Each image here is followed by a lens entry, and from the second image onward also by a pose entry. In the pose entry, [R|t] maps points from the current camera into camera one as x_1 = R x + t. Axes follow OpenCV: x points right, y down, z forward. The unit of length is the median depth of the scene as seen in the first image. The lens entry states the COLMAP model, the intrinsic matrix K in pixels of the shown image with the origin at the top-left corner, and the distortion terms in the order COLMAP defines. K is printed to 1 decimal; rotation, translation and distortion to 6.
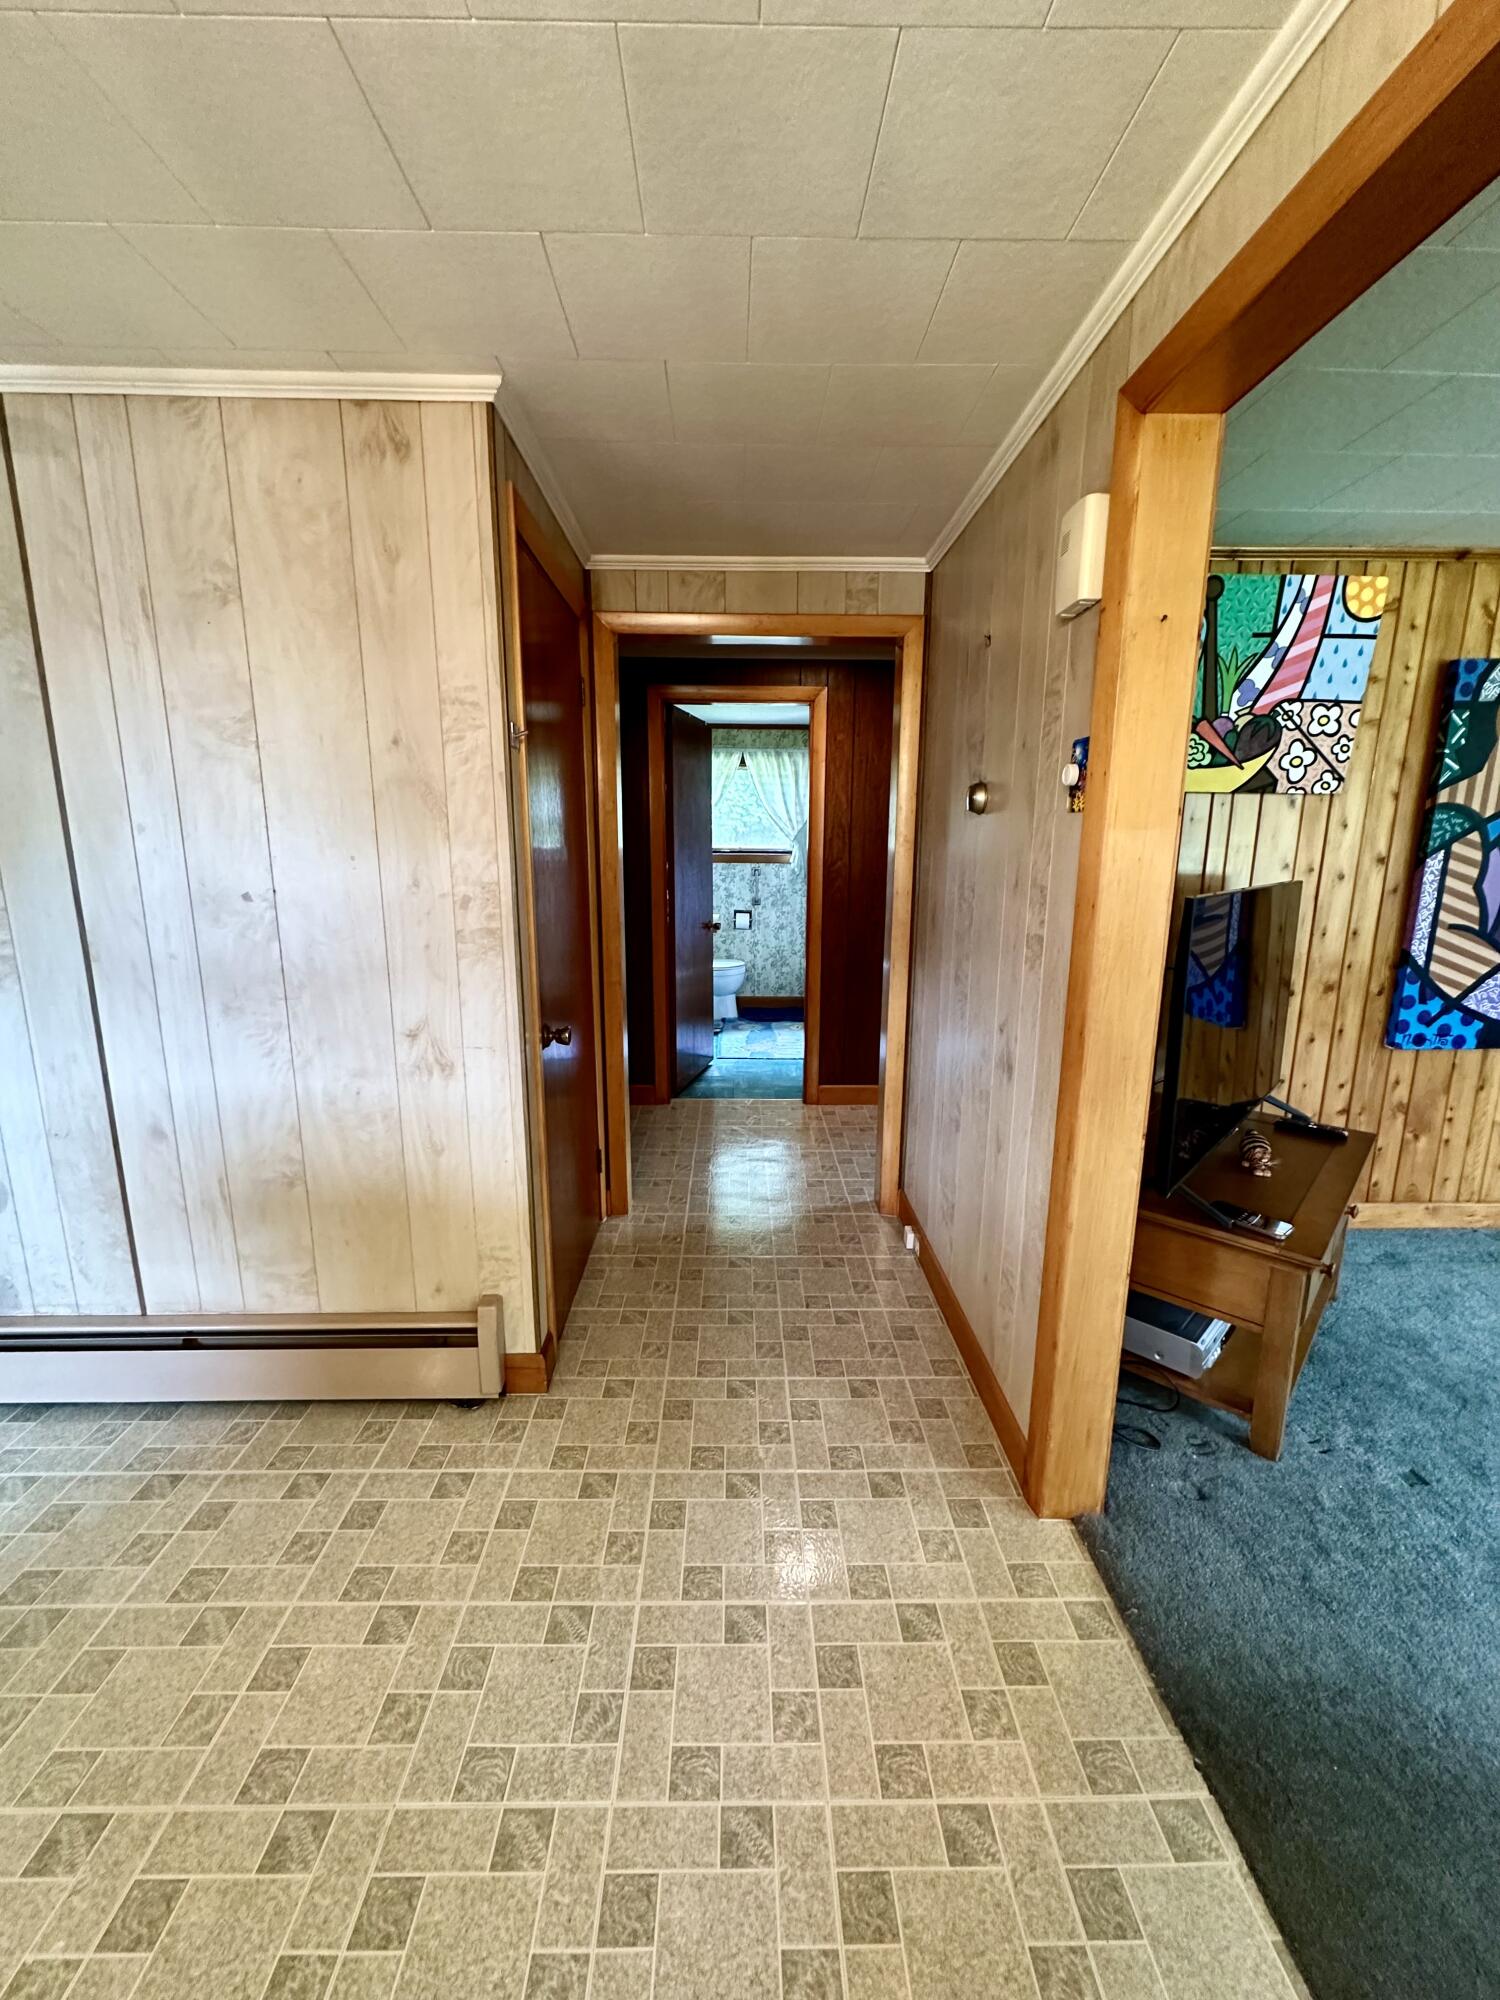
lens RADIAL K [[798.2, 0, 746.6], [0, 798.2, 999.6], [0, 0, 1]] dist [-0.004975, 0.001247]
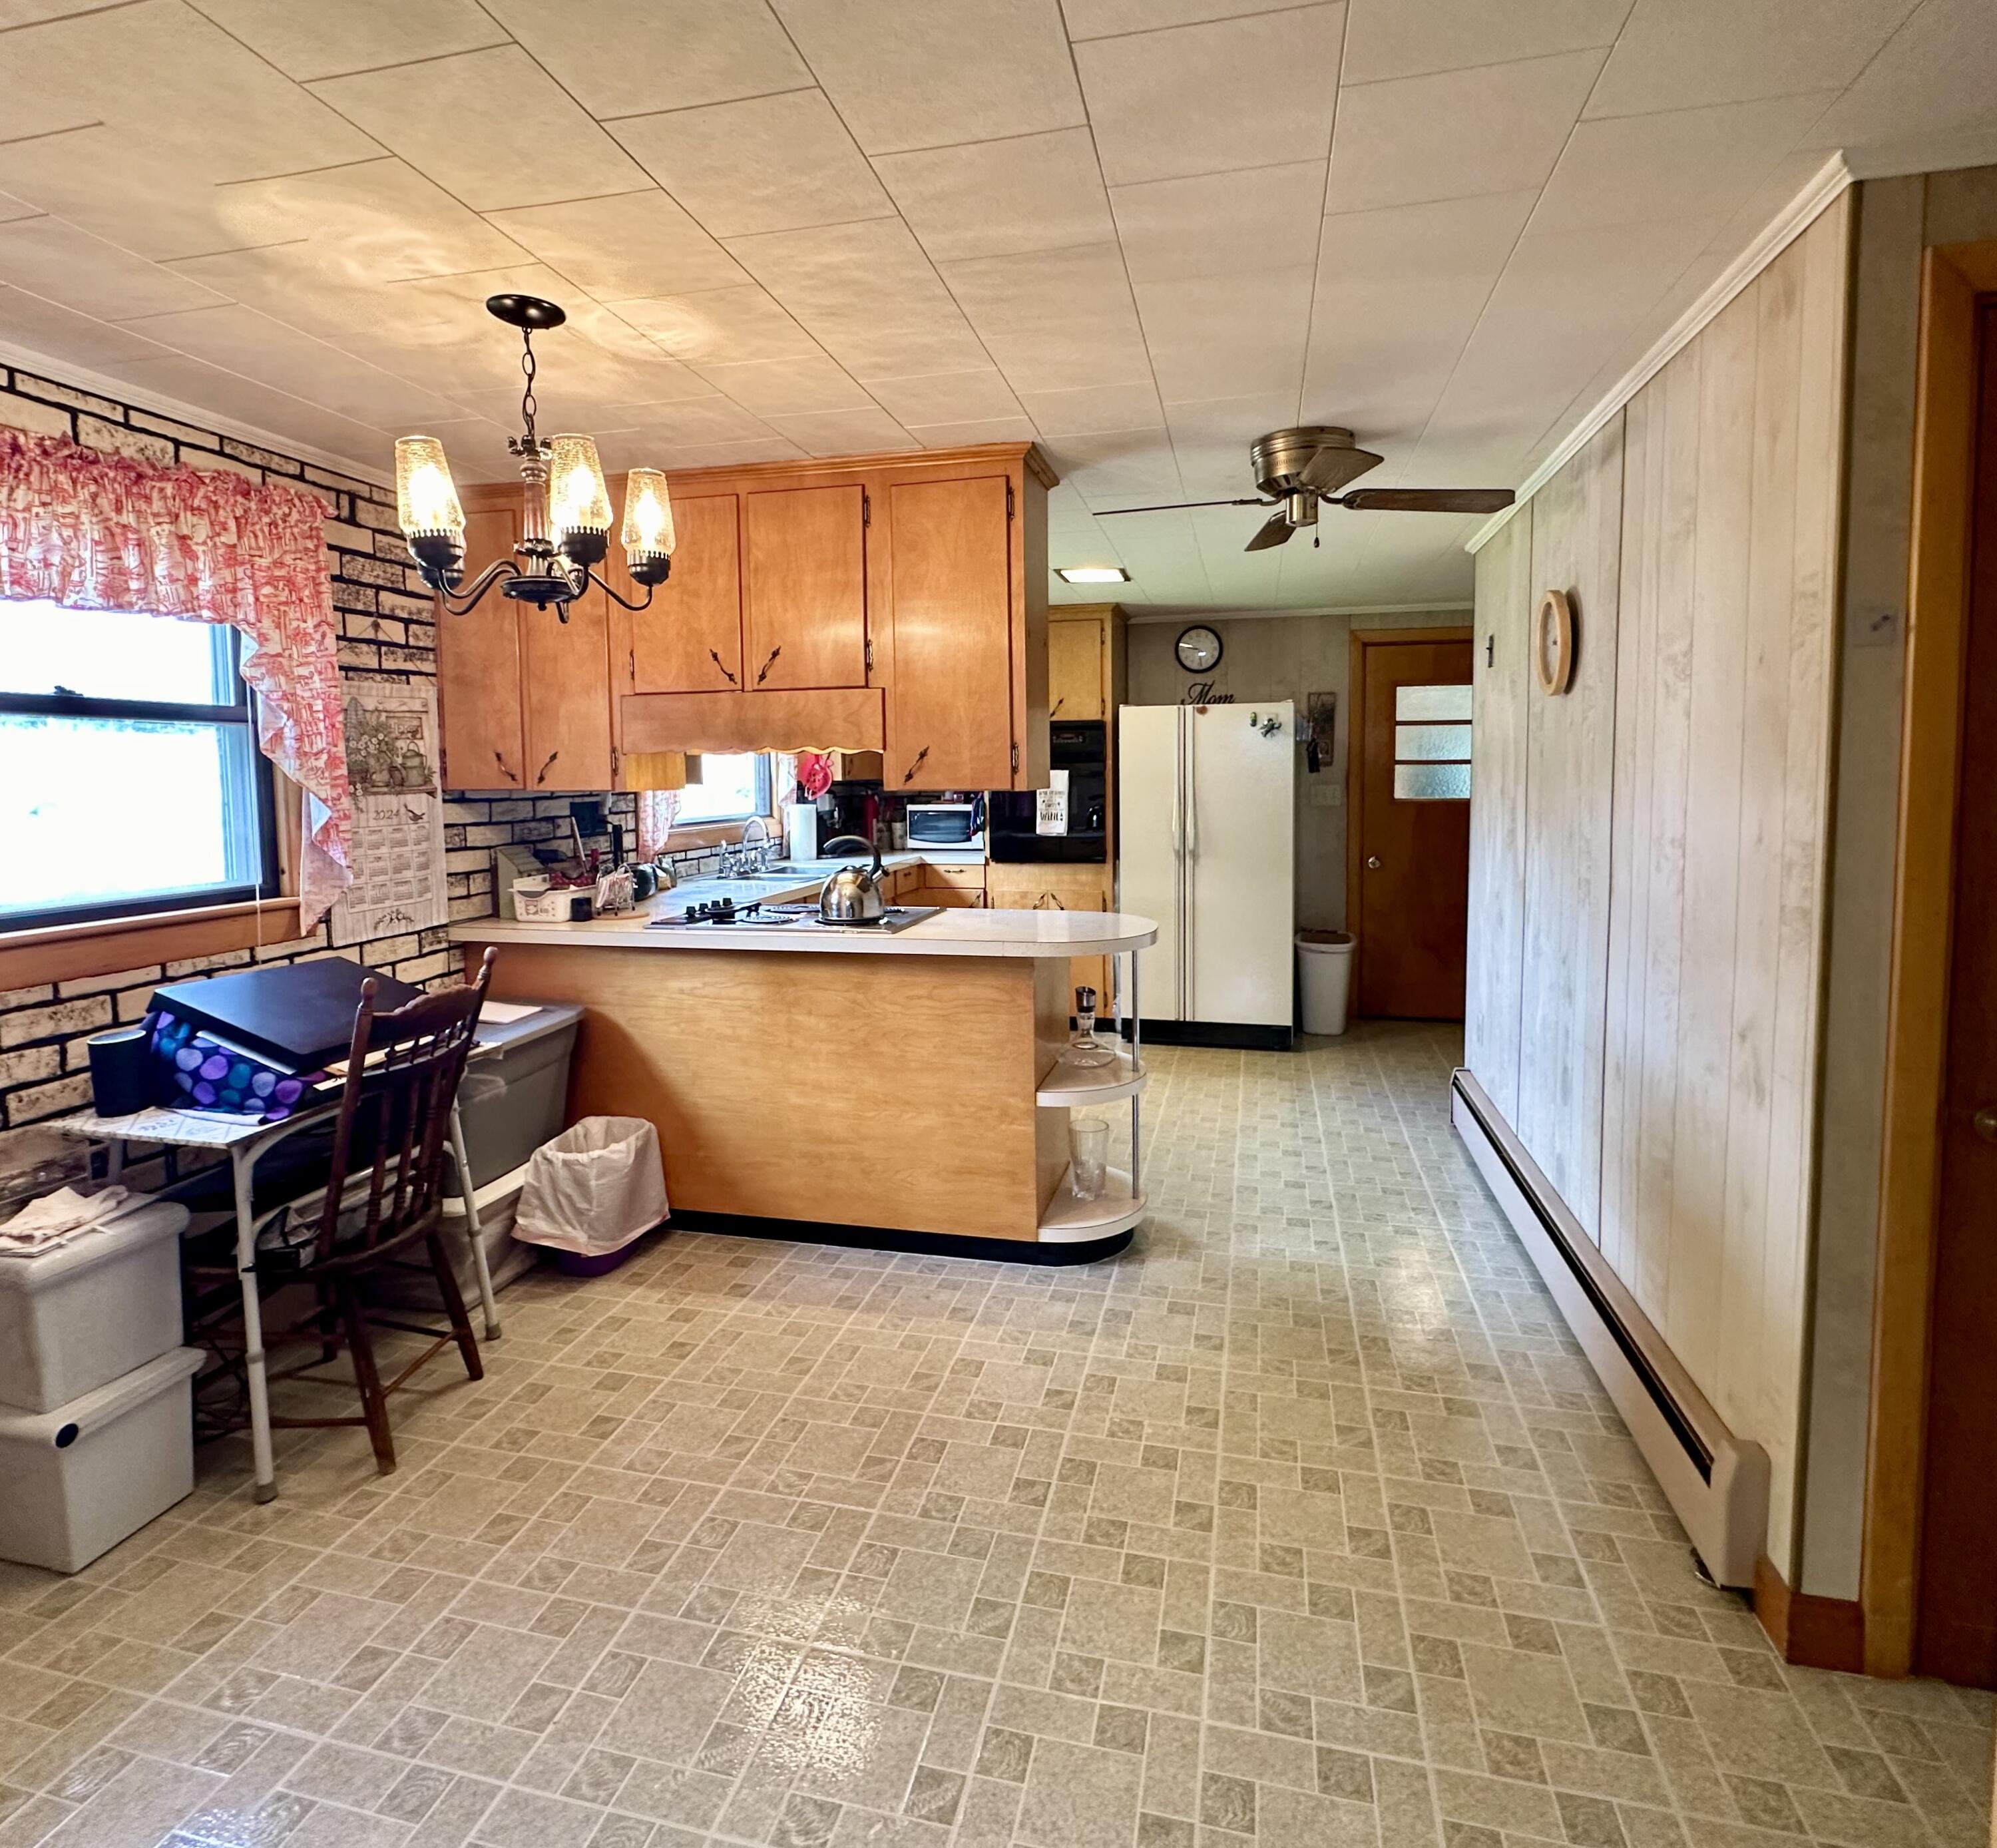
lens RADIAL K [[1068.1, 0, 1007.2], [0, 1068.1, 846.0], [0, 0, 1]] dist [-0.003690, 0.001480]
pose [[-0.244982, 0.064022, -0.967412, 0.522901], [-0.183415, 0.976739, 0.111087, -0.084085], [0.952020, 0.204652, -0.227541, 0.387857]]
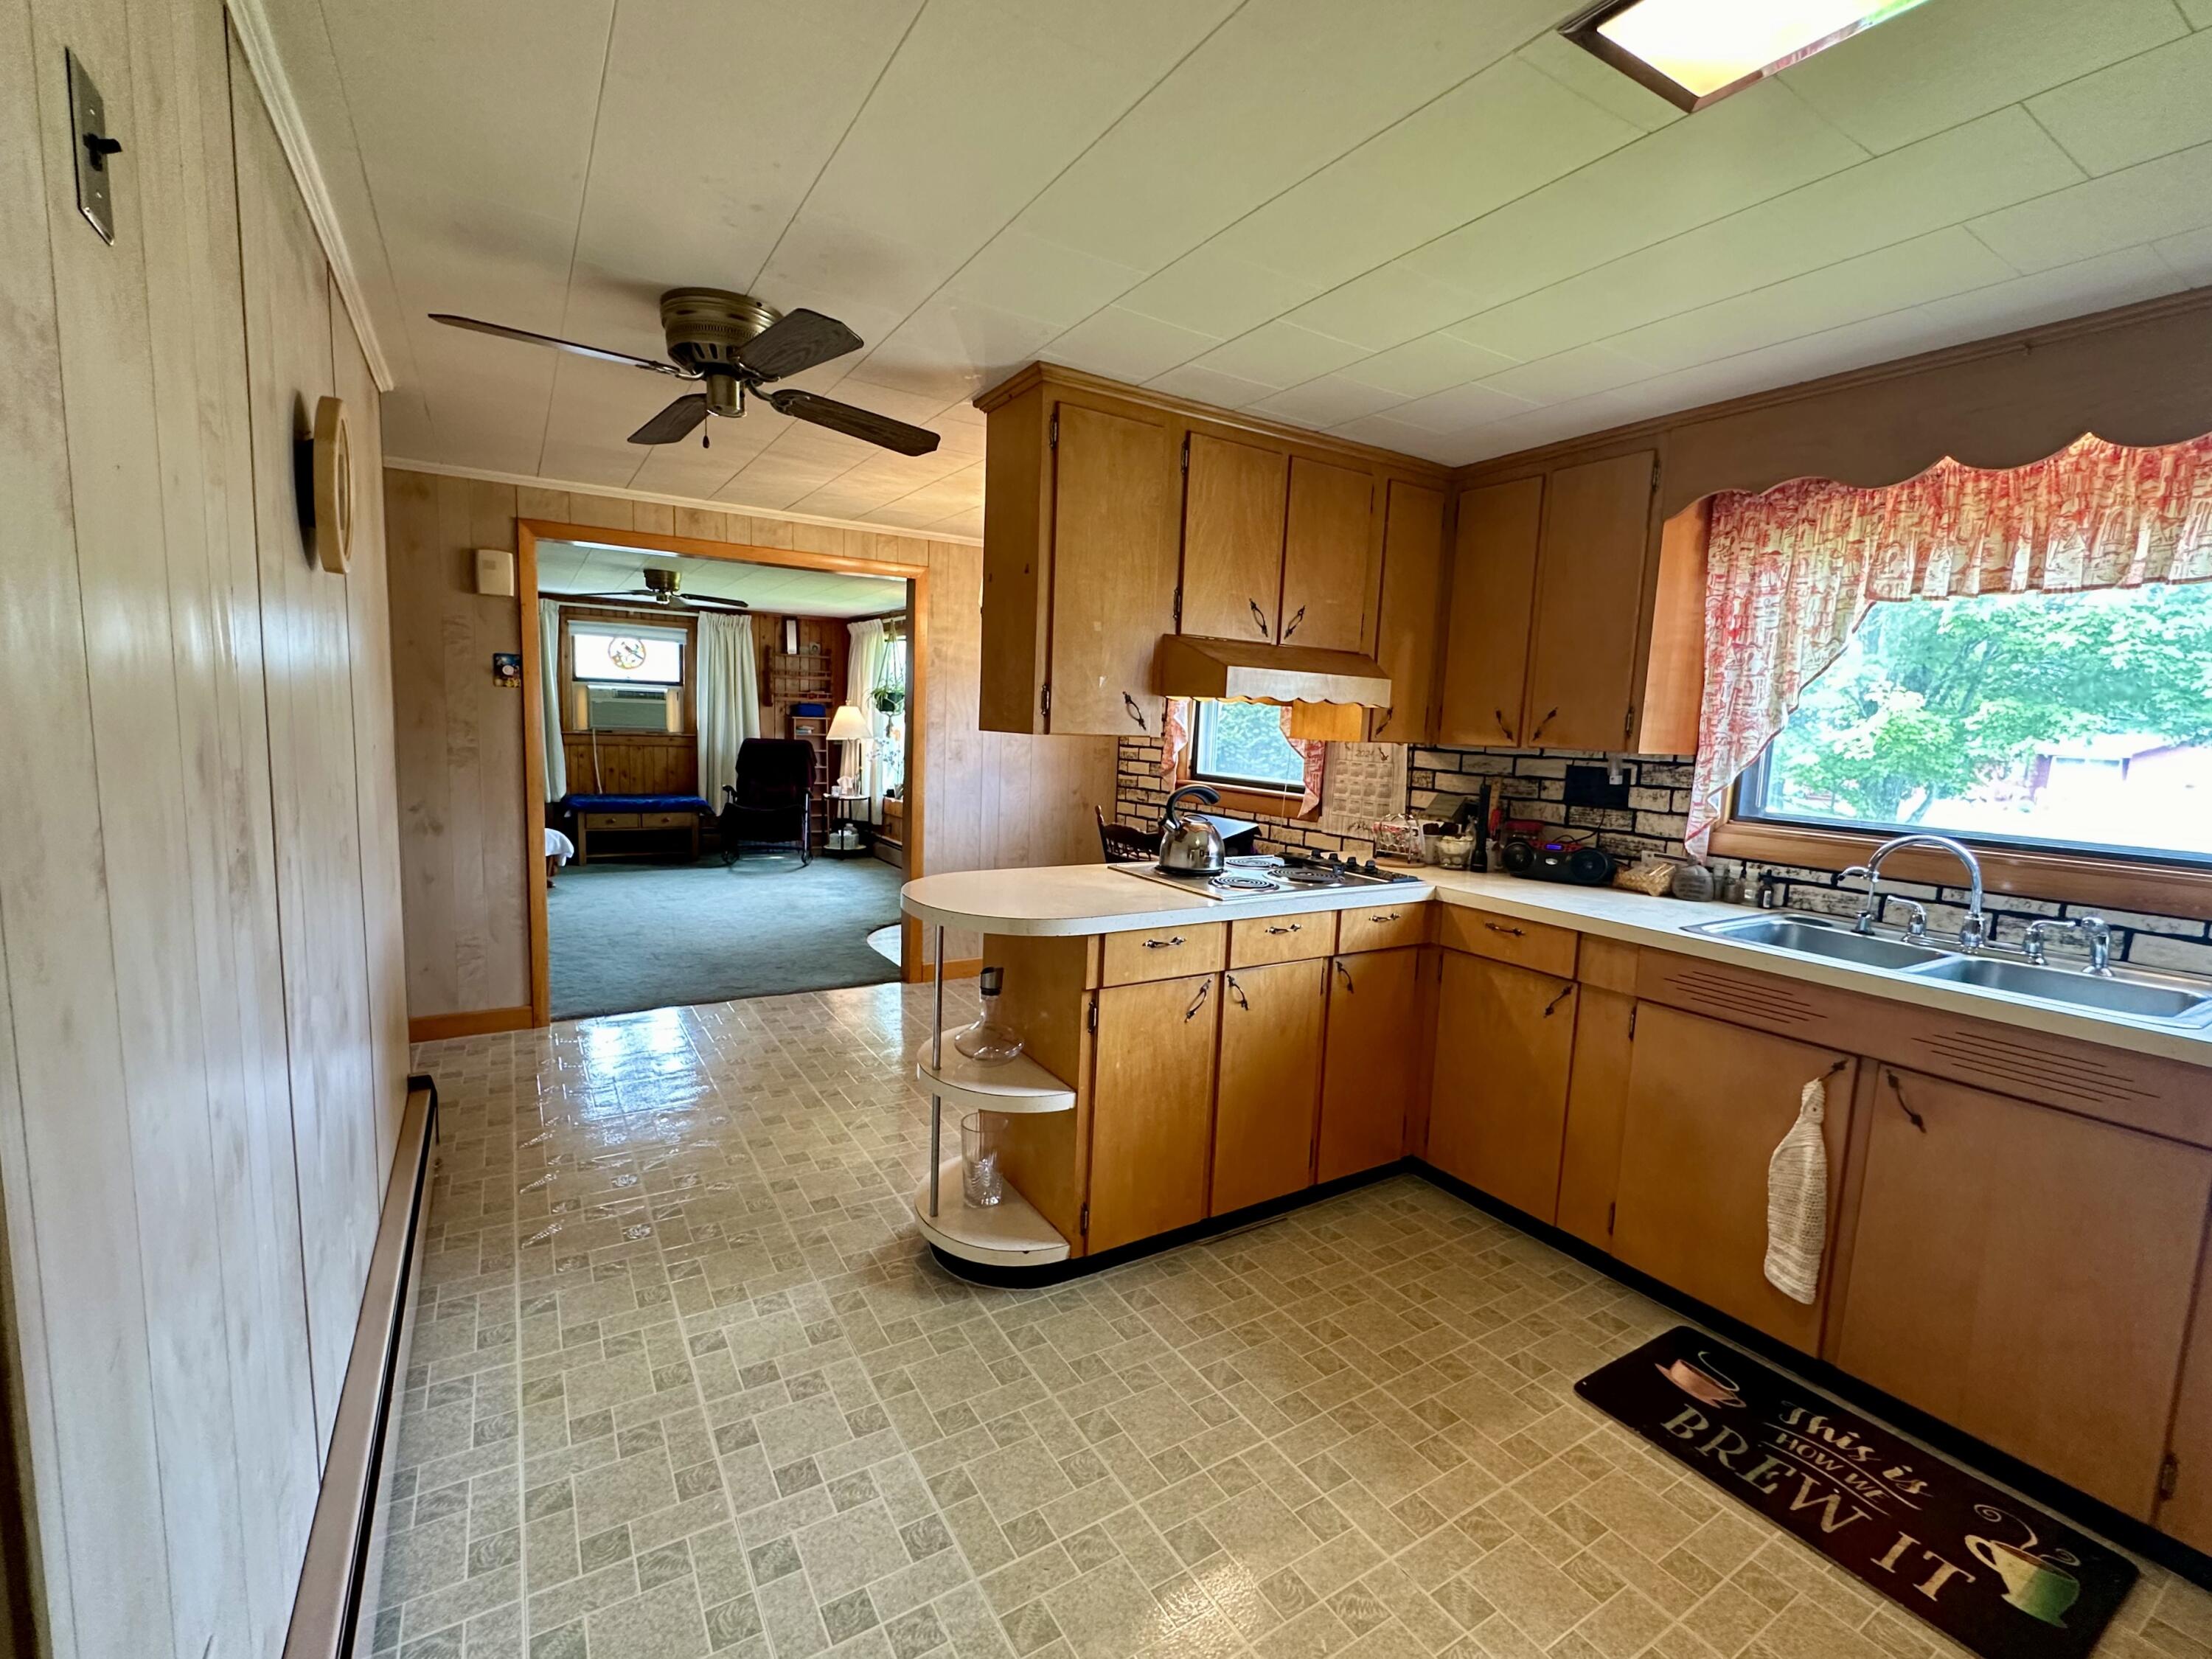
lens RADIAL K [[967.3, 0, 1105.3], [0, 967.3, 836.6], [0, 0, 1]] dist [-0.004155, -0.000178]
pose [[-0.509658, -0.130407, 0.850437, -1.597148], [0.129116, 0.965660, 0.225453, -0.131578], [-0.850634, 0.224709, -0.475319, 0.562698]]
